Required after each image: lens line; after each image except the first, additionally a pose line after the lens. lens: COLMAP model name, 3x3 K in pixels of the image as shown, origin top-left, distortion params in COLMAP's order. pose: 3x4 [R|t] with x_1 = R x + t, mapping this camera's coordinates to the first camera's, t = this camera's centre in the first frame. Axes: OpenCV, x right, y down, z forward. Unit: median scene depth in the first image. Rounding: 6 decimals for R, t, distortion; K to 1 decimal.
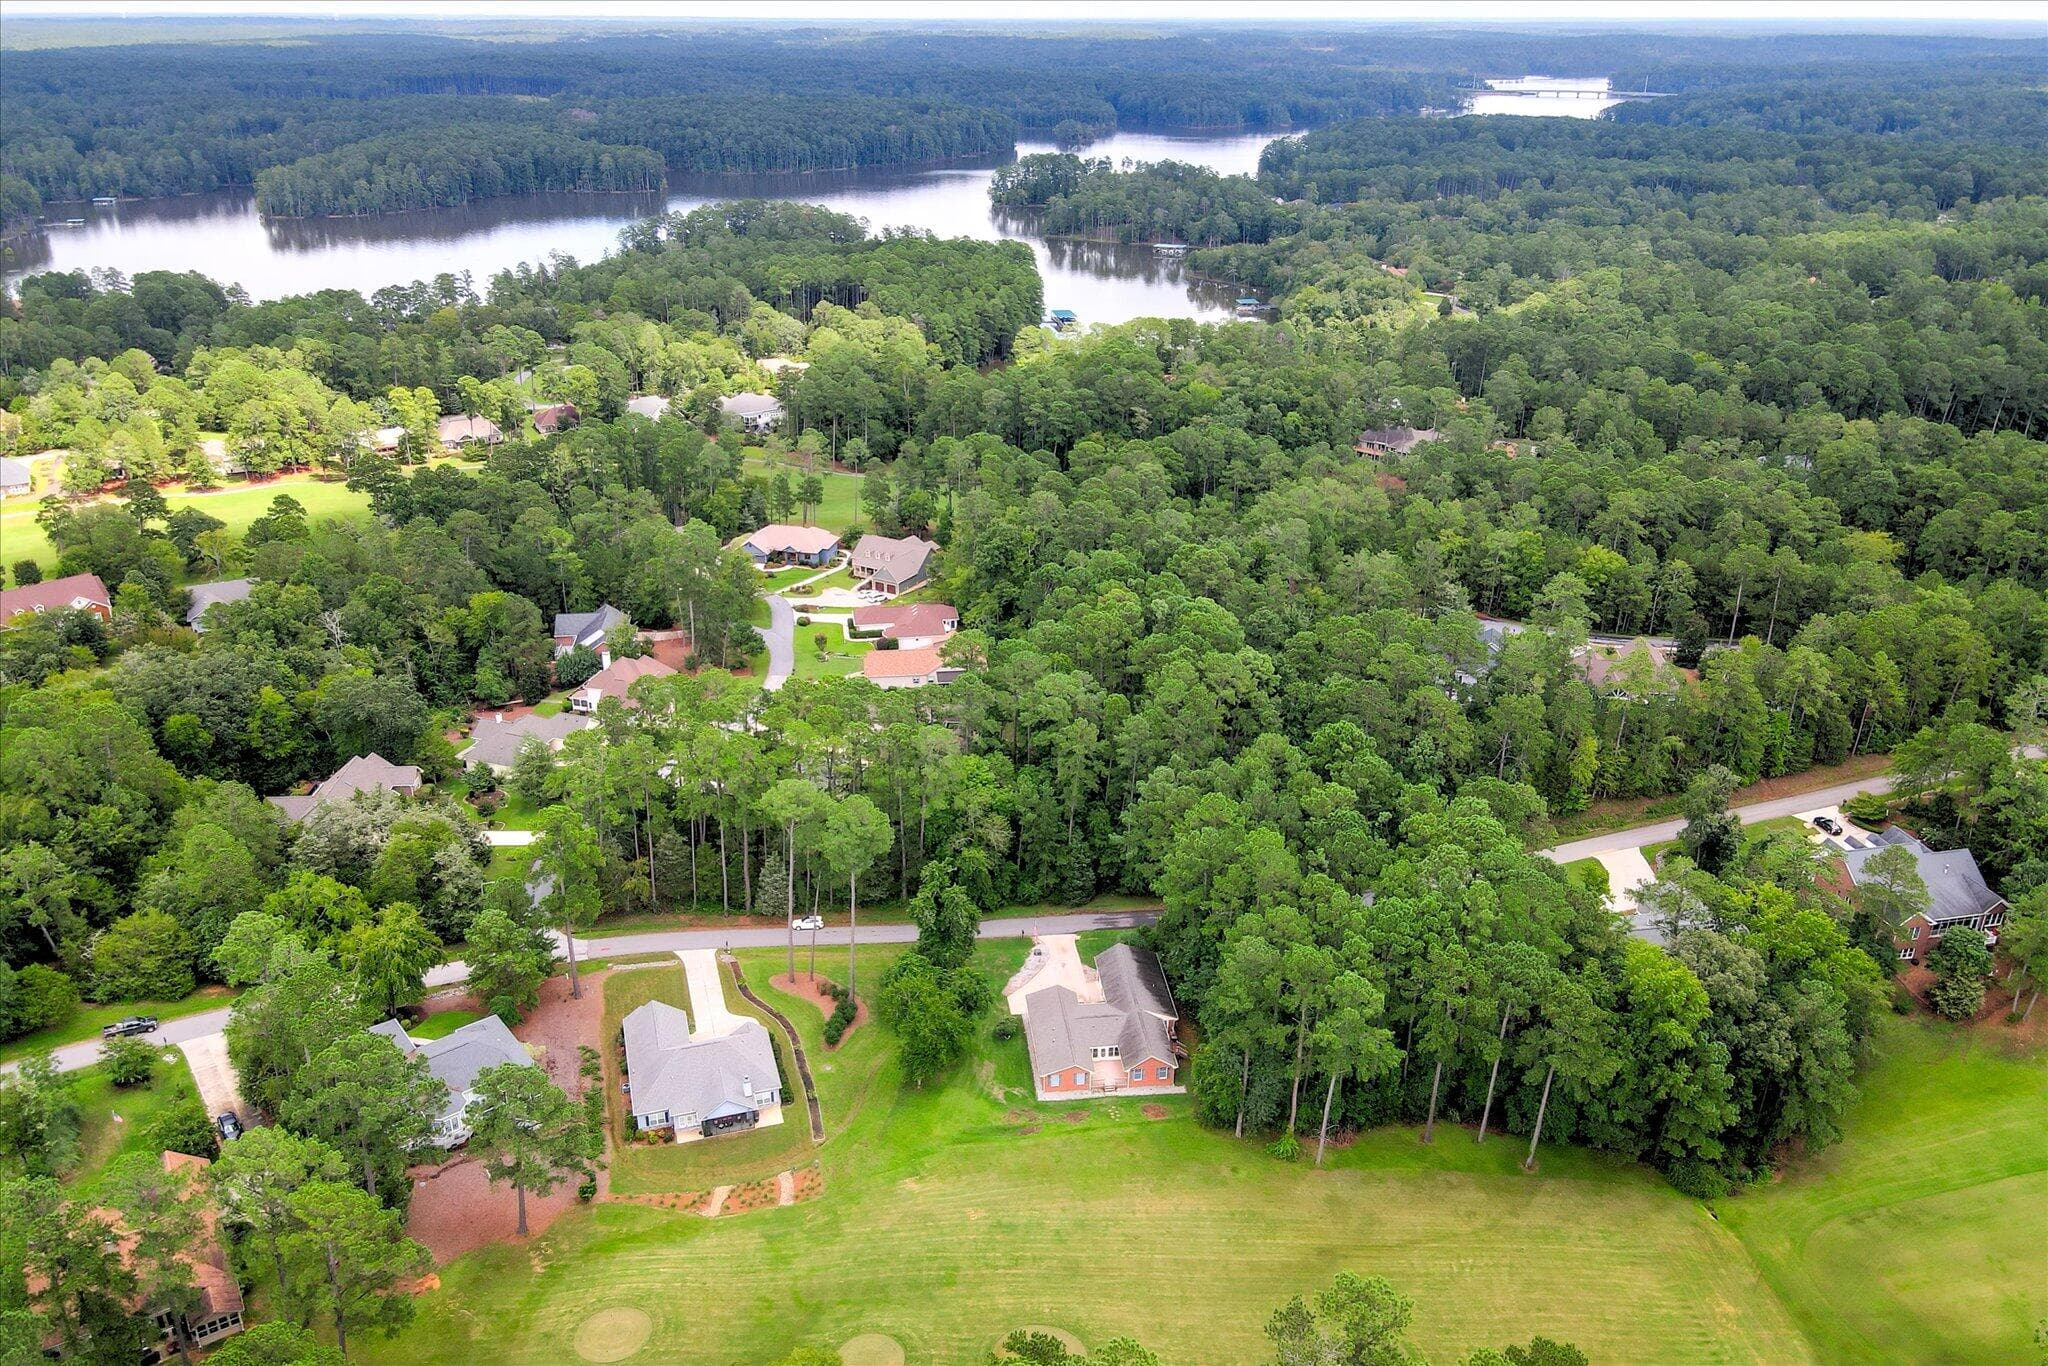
lens RADIAL K [[1526.3, 0, 1017.2], [0, 1526.3, 652.9], [0, 0, 1]] dist [0.000422, 0.034251]
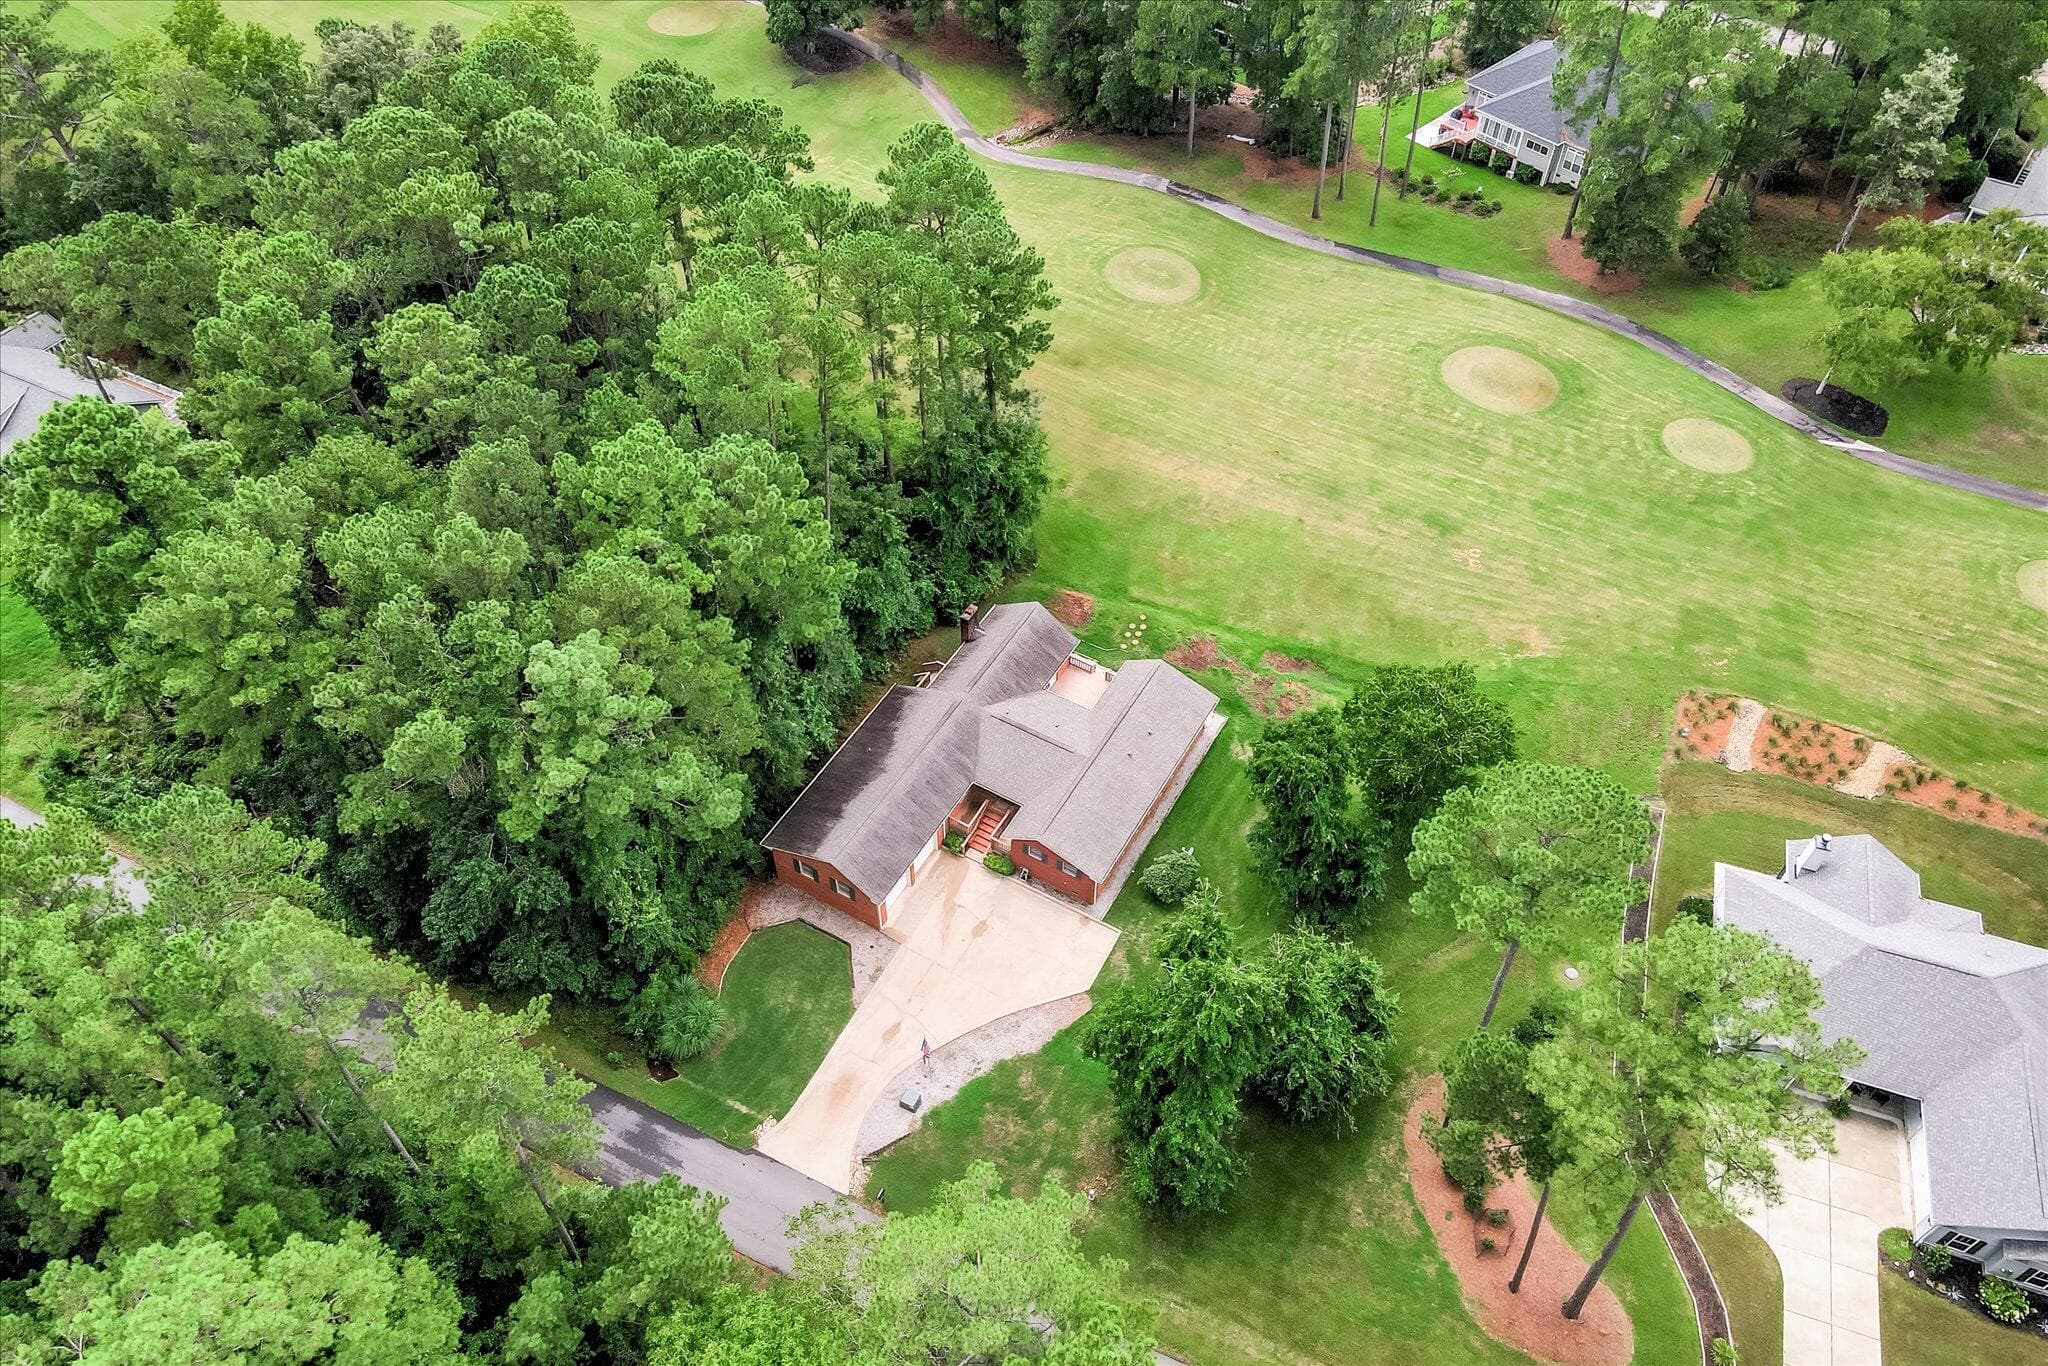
lens RADIAL K [[1492.4, 0, 1021.2], [0, 1492.4, 666.0], [0, 0, 1]] dist [0.046318, 0.025178]
pose [[-0.809106, -0.441811, 0.387493, -0.104101], [0.223904, 0.377879, 0.898373, -0.175991], [-0.543337, 0.813640, -0.206821, 0.929707]]
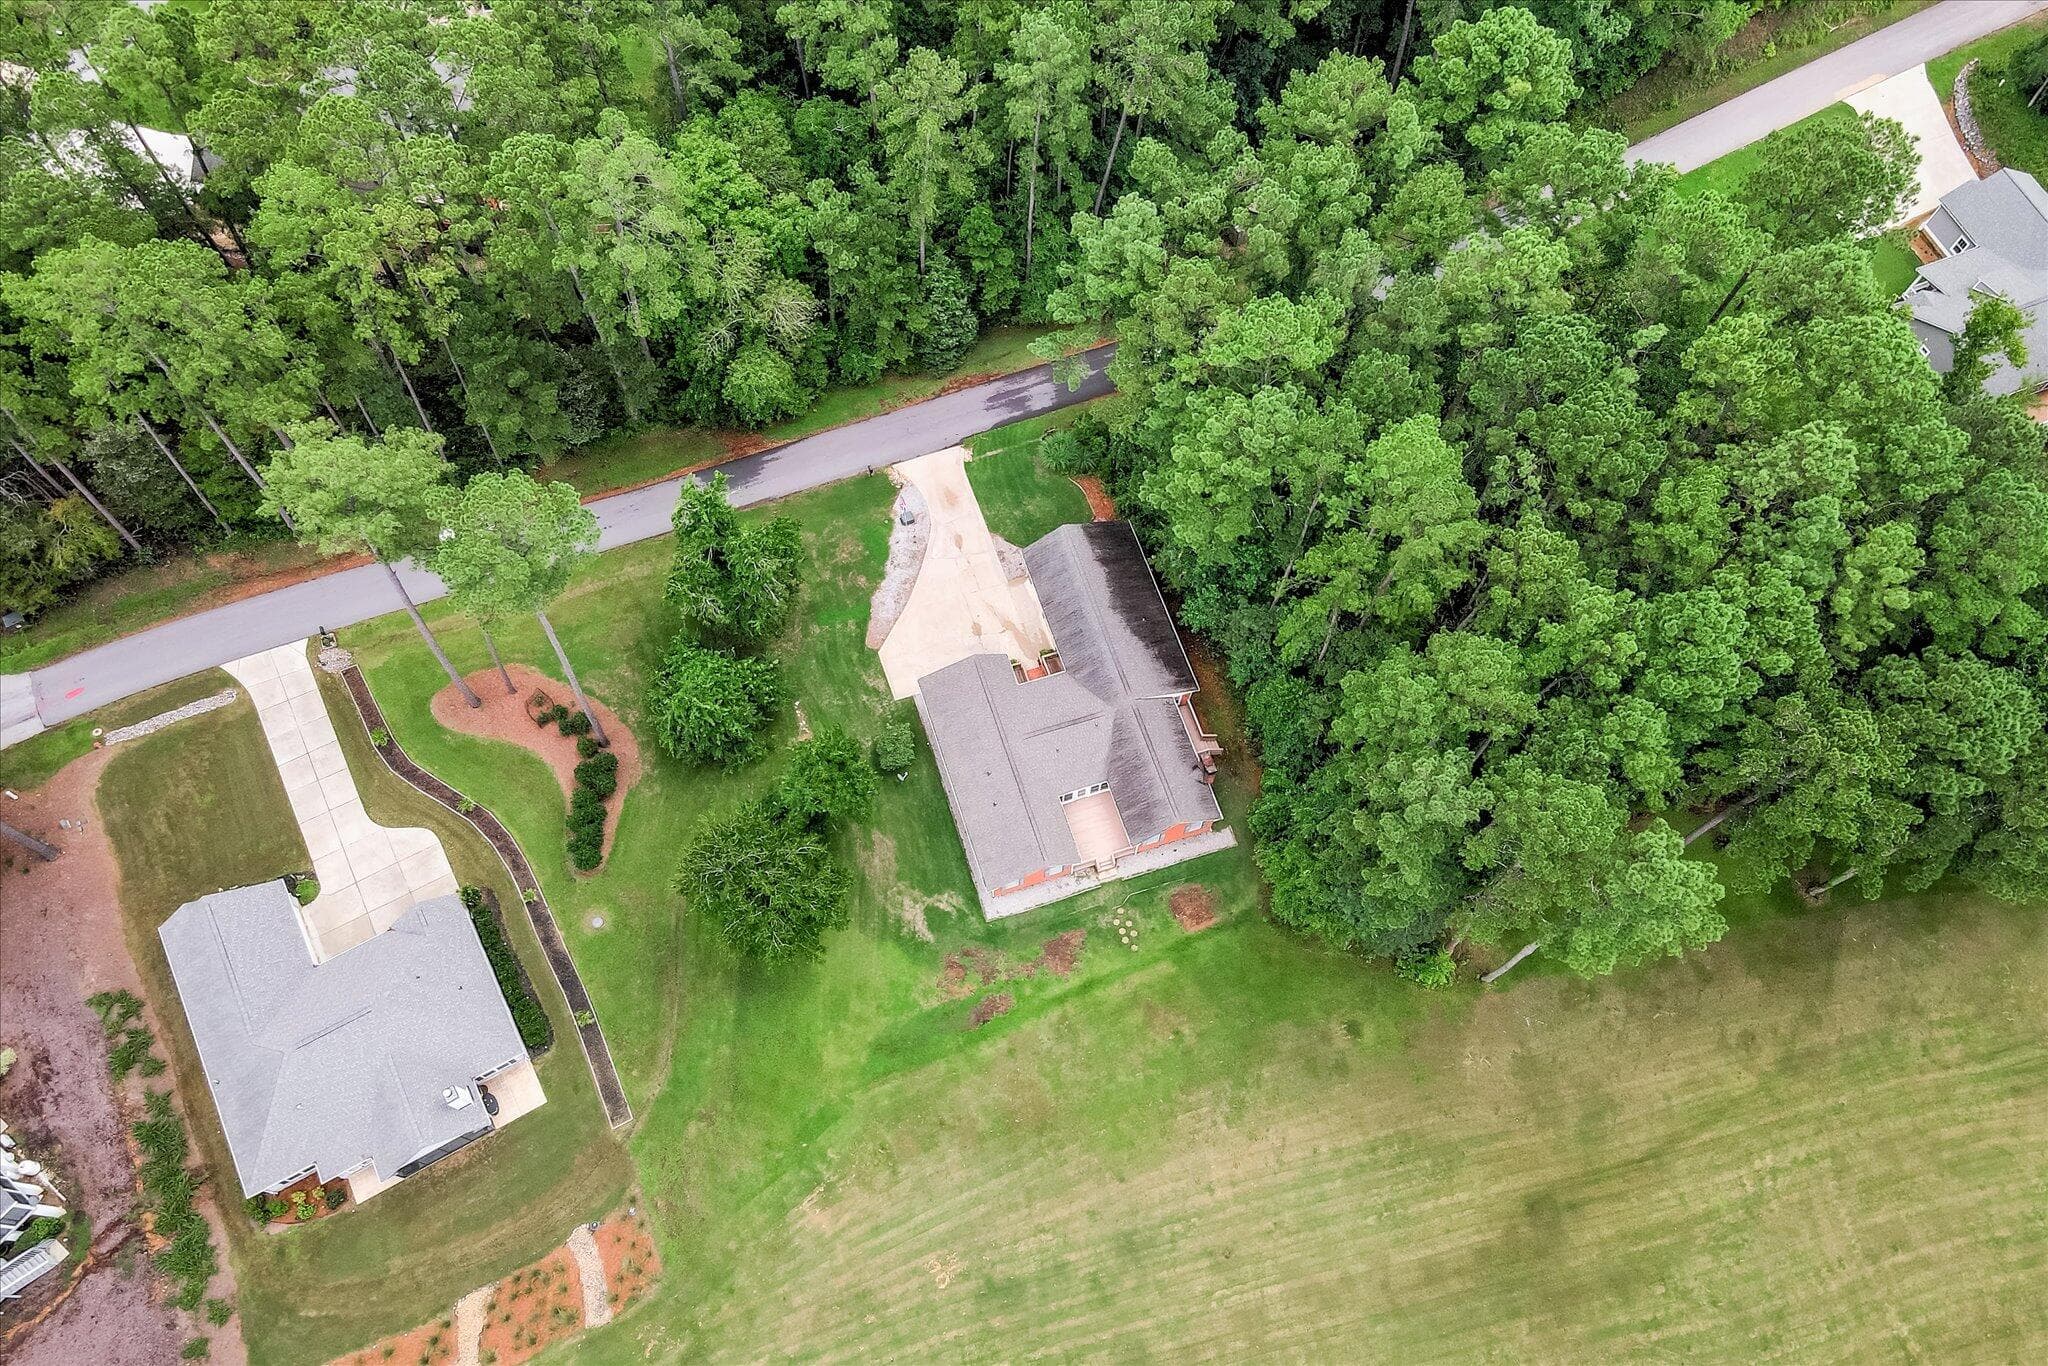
lens RADIAL K [[1486.6, 0, 1016.8], [0, 1486.6, 682.1], [0, 0, 1]] dist [0.032309, 0.056381]
pose [[0.977874, -0.189417, 0.088789, -0.006621], [0.079053, 0.727558, 0.681476, -0.119602], [-0.193682, -0.659379, 0.726434, 0.536083]]
